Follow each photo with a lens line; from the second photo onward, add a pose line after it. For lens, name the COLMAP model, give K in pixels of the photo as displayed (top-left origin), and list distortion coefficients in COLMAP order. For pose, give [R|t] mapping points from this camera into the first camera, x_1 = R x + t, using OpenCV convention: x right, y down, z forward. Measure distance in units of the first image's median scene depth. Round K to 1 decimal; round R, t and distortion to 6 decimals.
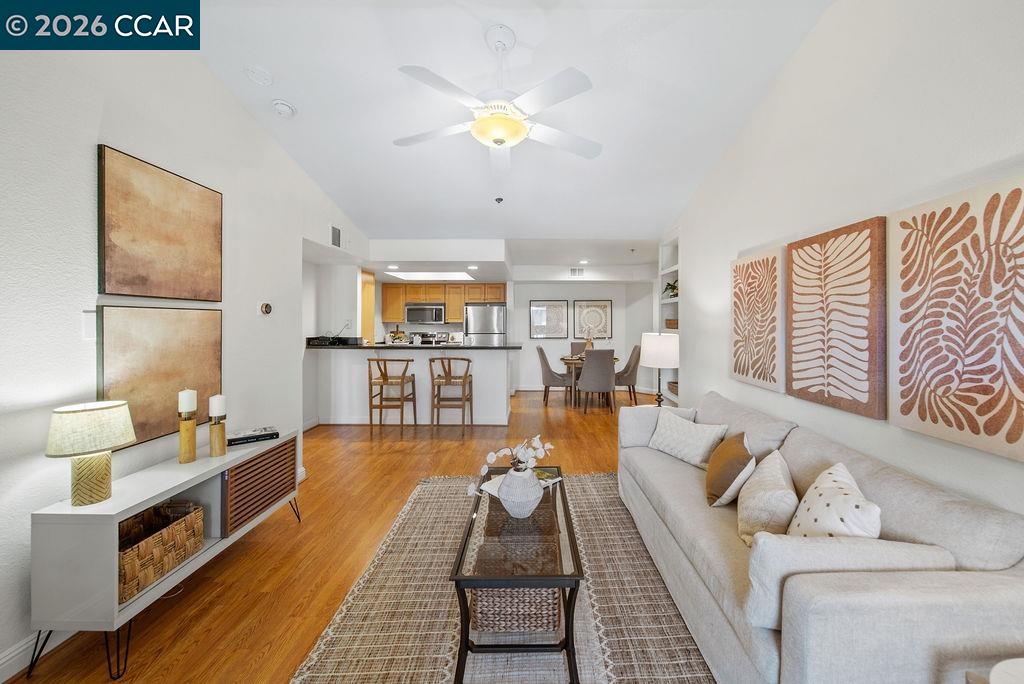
lens RADIAL K [[384.3, 0, 531.4], [0, 384.3, 320.2], [0, 0, 1]] dist [-0.000821, -0.000087]
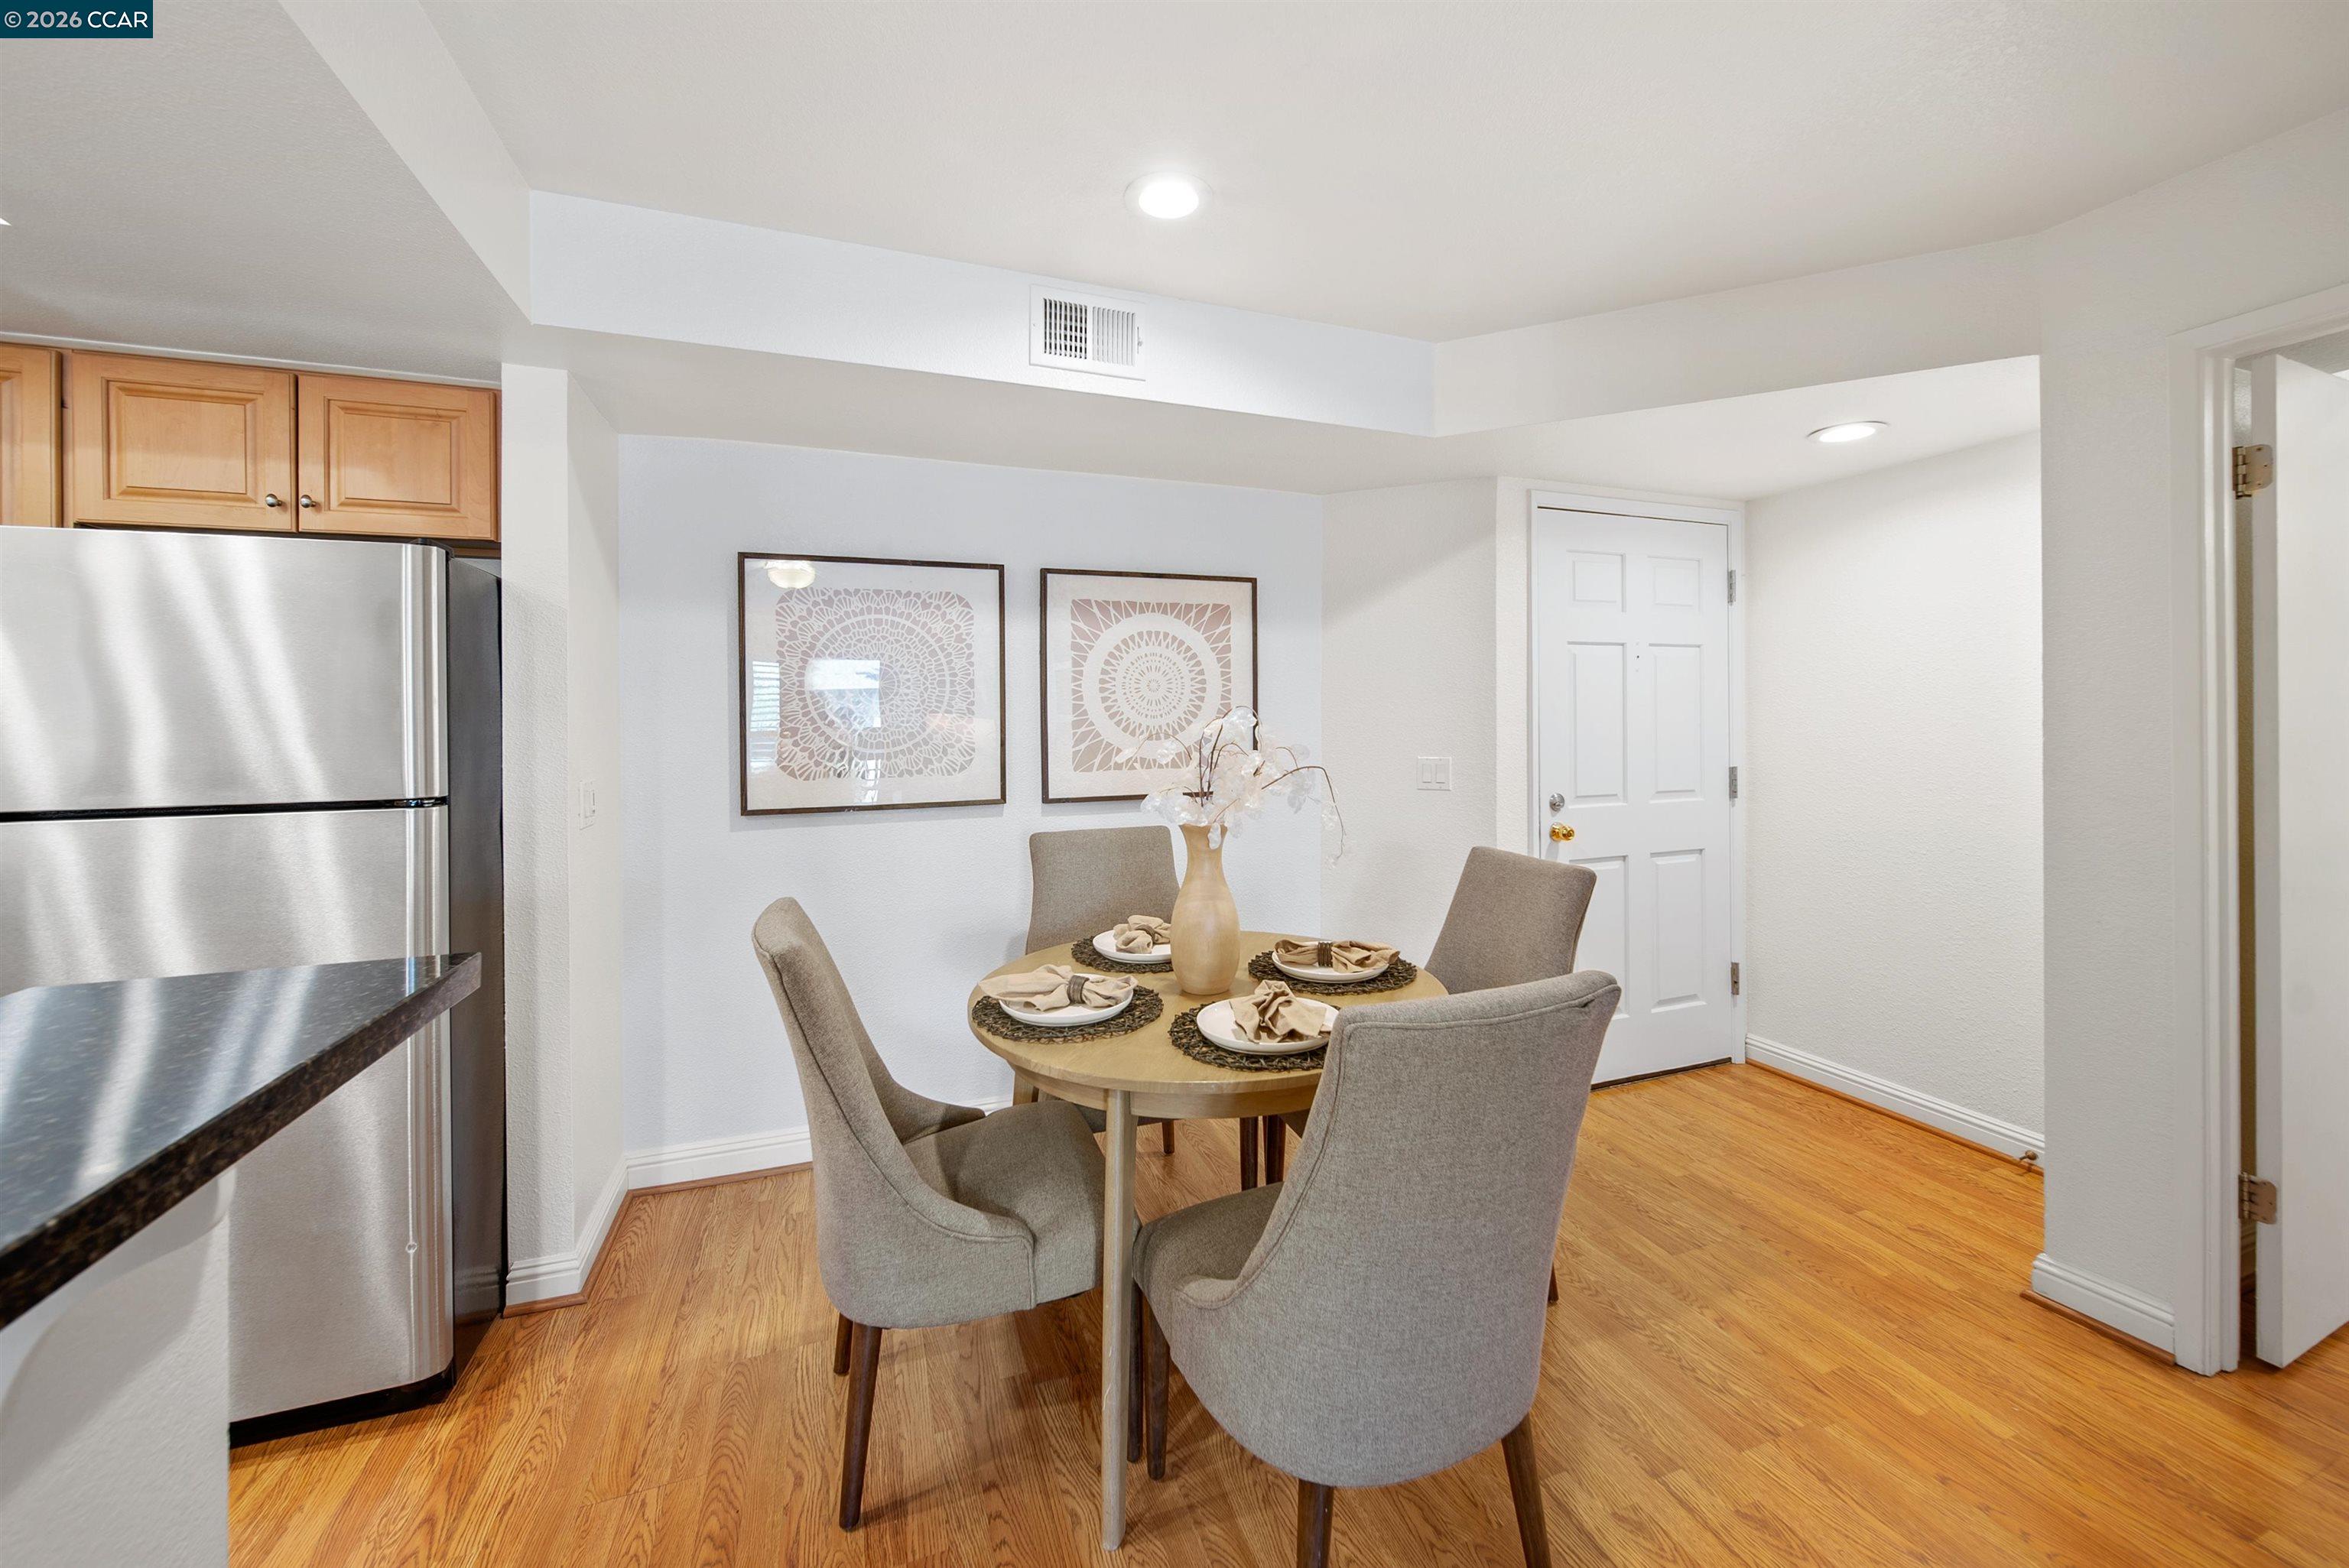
lens RADIAL K [[904.4, 0, 1205.2], [0, 904.4, 721.0], [0, 0, 1]] dist [-0.002038, -0.000477]
pose [[0.934359, -0.004963, 0.356299, 0.041234], [0.003509, 0.999983, 0.004726, 0.011990], [-0.356317, -0.003165, 0.934360, 0.654438]]
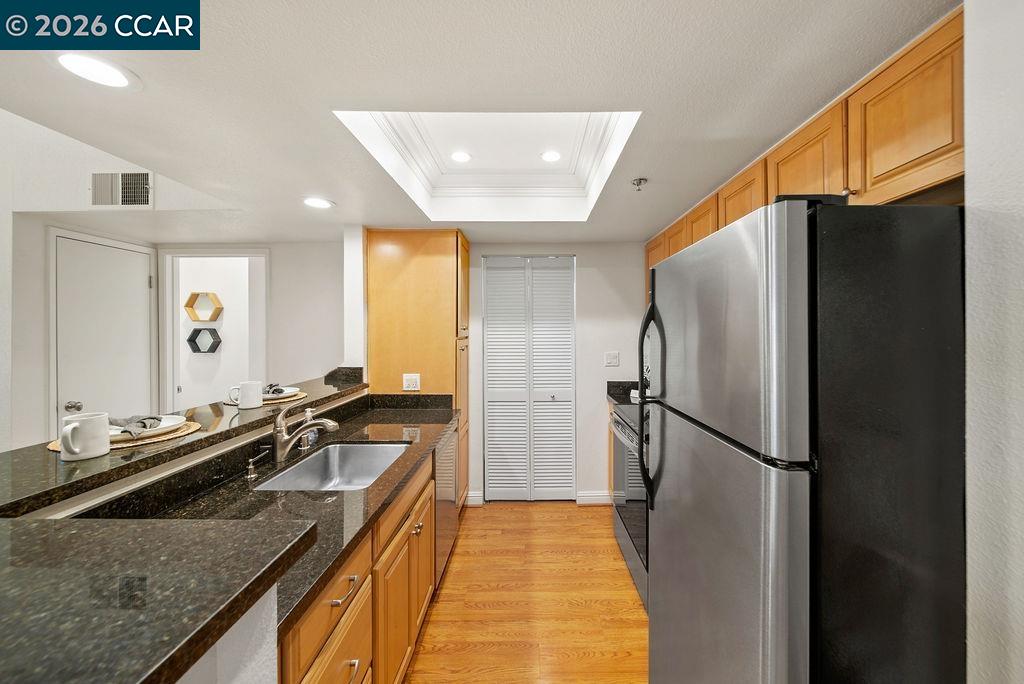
lens RADIAL K [[375.7, 0, 525.8], [0, 375.7, 329.9], [0, 0, 1]] dist [-0.001498, -0.000580]
pose [[-0.010558, 0.001052, -0.999944, 0.031753], [0.005736, 0.999983, 0.000991, -0.001923], [0.999928, -0.005726, -0.010564, 0.887248]]
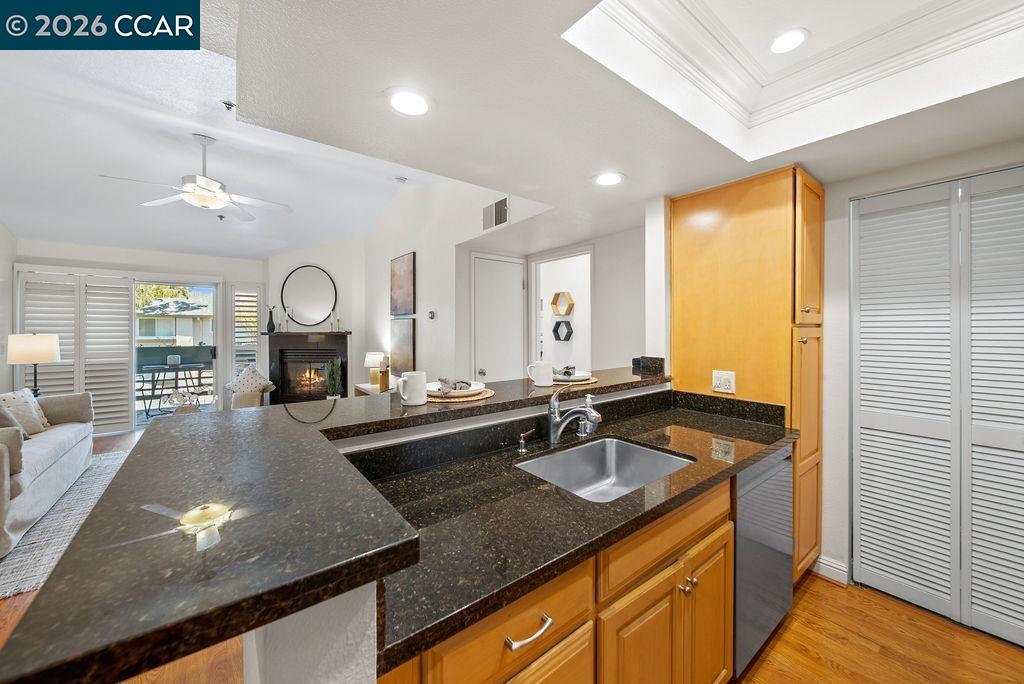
lens RADIAL K [[375.7, 0, 525.8], [0, 375.7, 329.9], [0, 0, 1]] dist [-0.001498, -0.000580]
pose [[-0.781896, 0.002647, -0.623403, -0.039405], [0.002548, 0.999996, 0.001050, 0.008972], [0.623404, -0.000768, -0.781900, 0.900625]]
